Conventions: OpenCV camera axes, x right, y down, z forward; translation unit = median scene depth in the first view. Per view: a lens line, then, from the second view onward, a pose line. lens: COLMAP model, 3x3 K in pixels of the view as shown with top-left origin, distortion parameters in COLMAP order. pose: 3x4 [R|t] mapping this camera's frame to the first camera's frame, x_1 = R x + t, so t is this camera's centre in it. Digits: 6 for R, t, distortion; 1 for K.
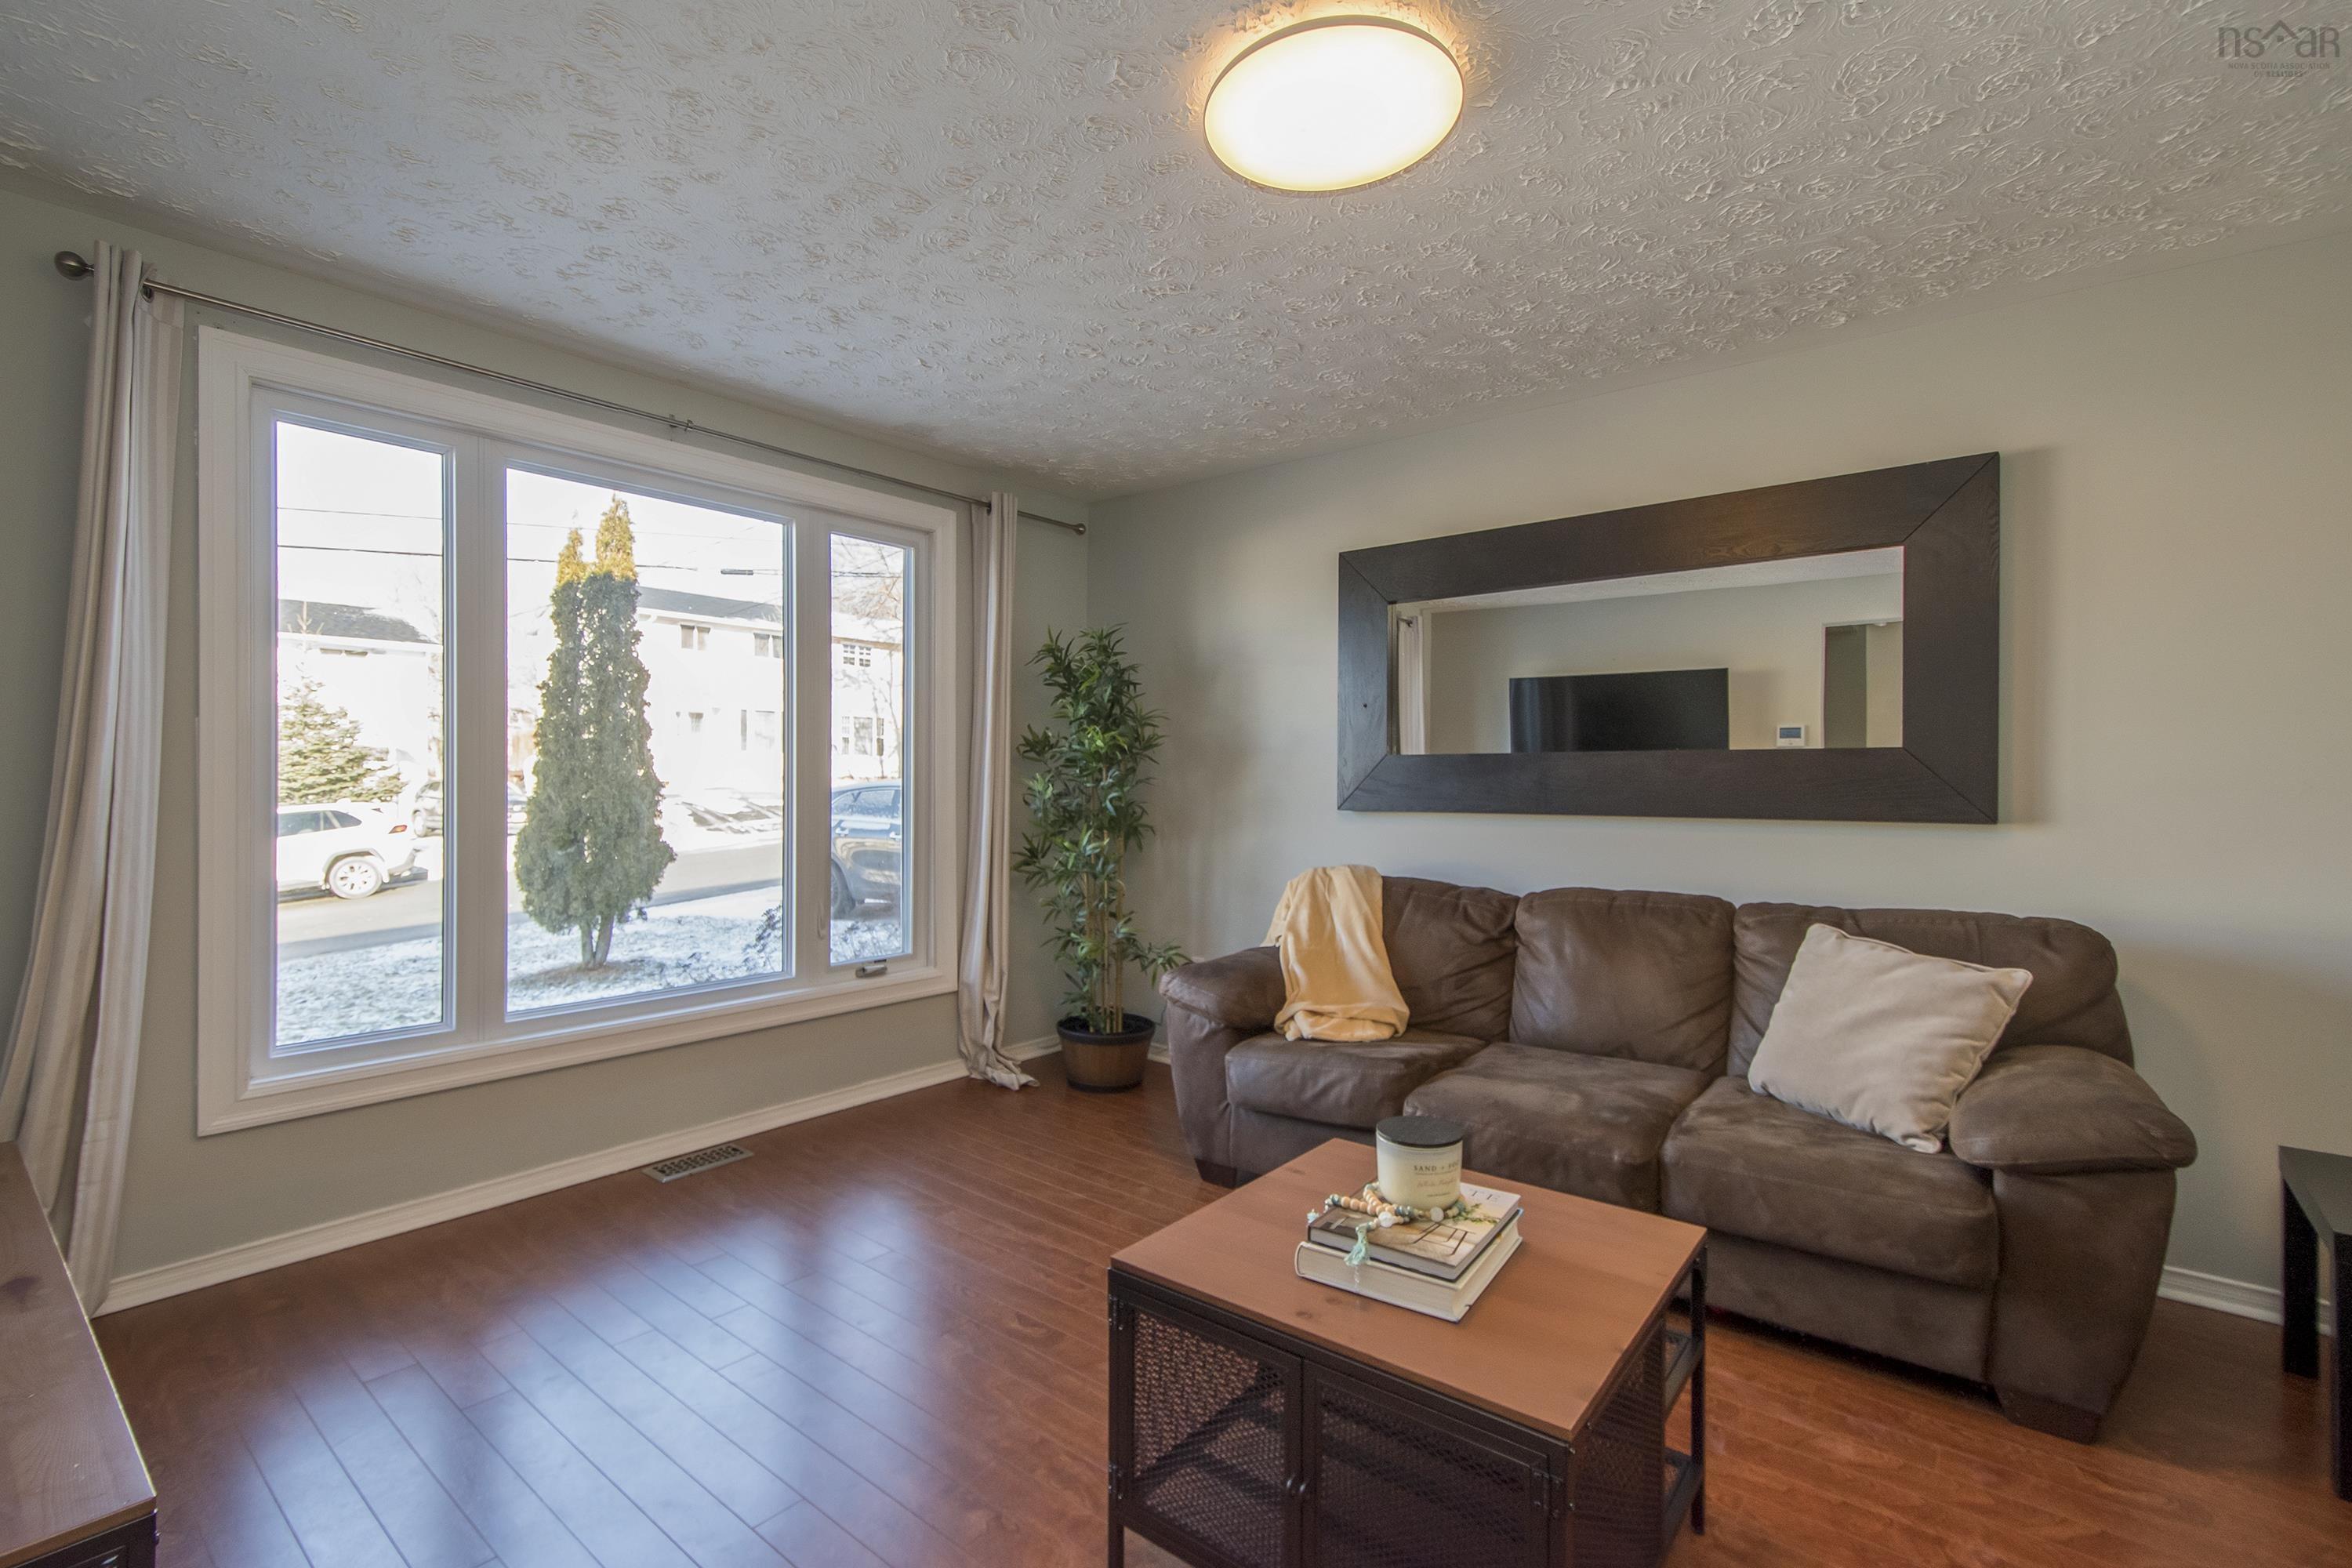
lens RADIAL K [[1067.9, 0, 1186.2], [0, 1067.9, 782.3], [0, 0, 1]] dist [0.000440, -0.000736]
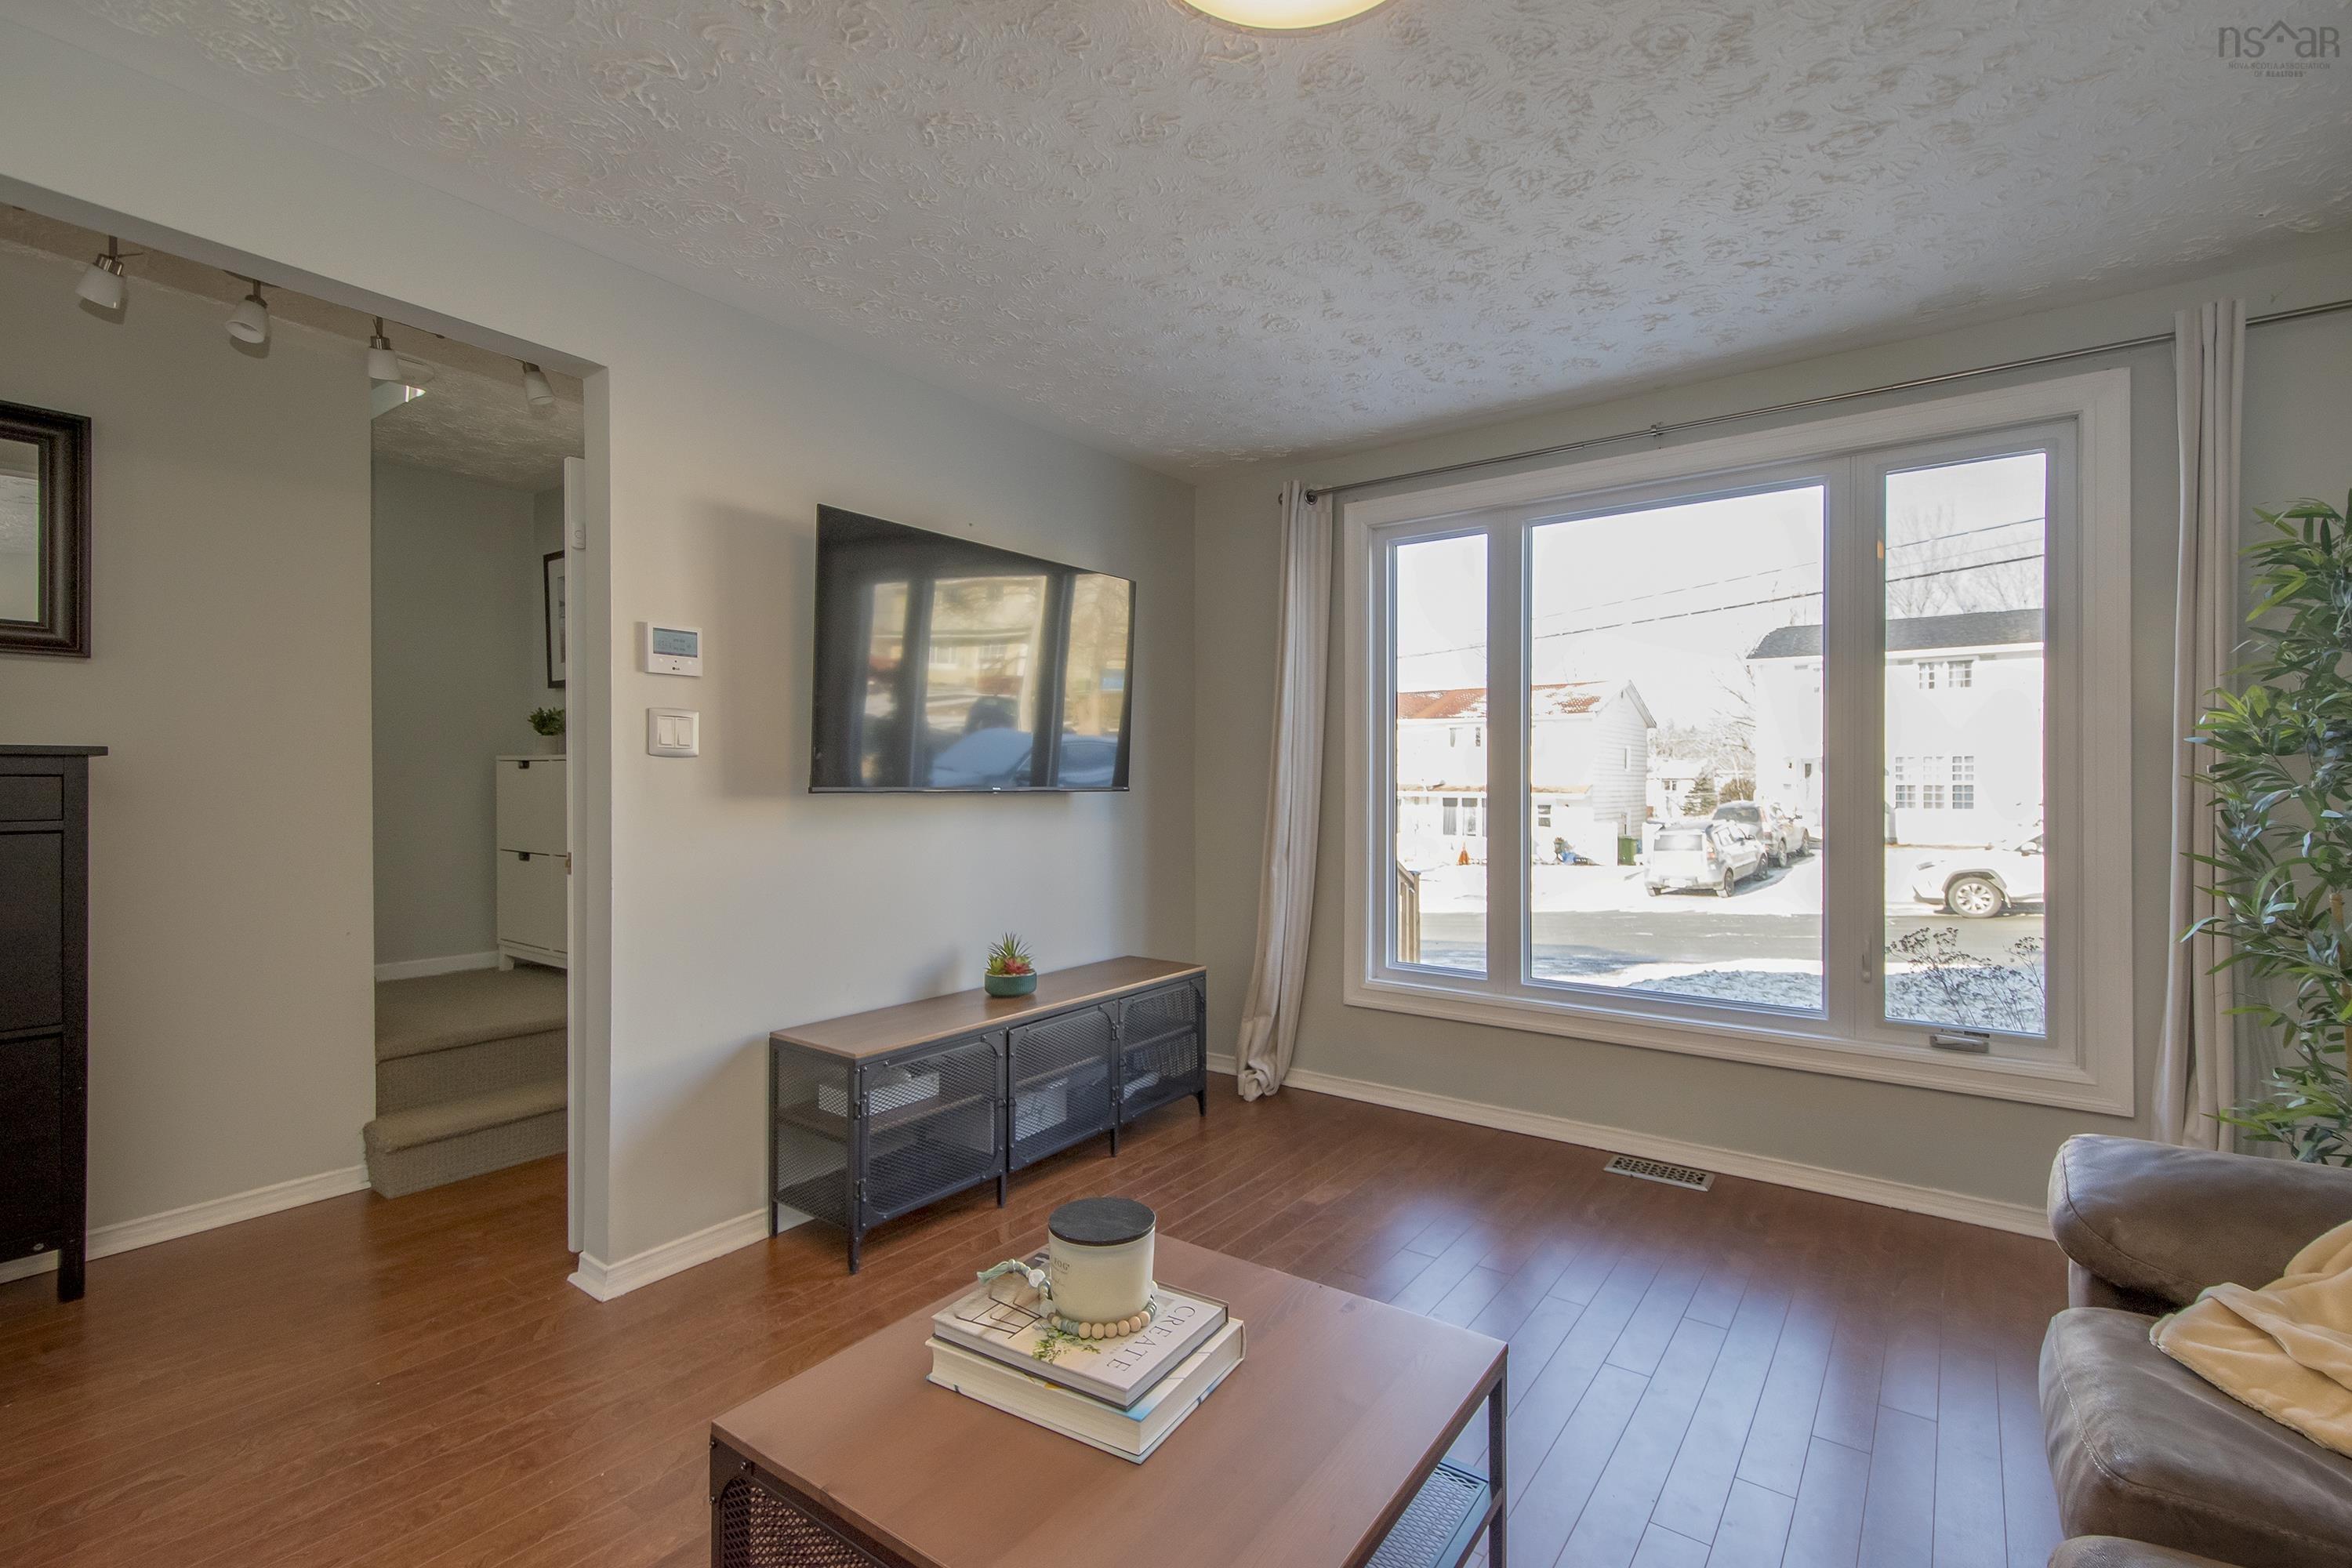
lens RADIAL K [[1067.9, 0, 1180.2], [0, 1067.9, 779.2], [0, 0, 1]] dist [0.000440, -0.000736]
pose [[0.023066, -0.006823, -0.999711, 0.554728], [-0.006194, 0.999957, -0.006968, 0.002693], [0.999715, 0.006353, 0.023023, 0.568111]]
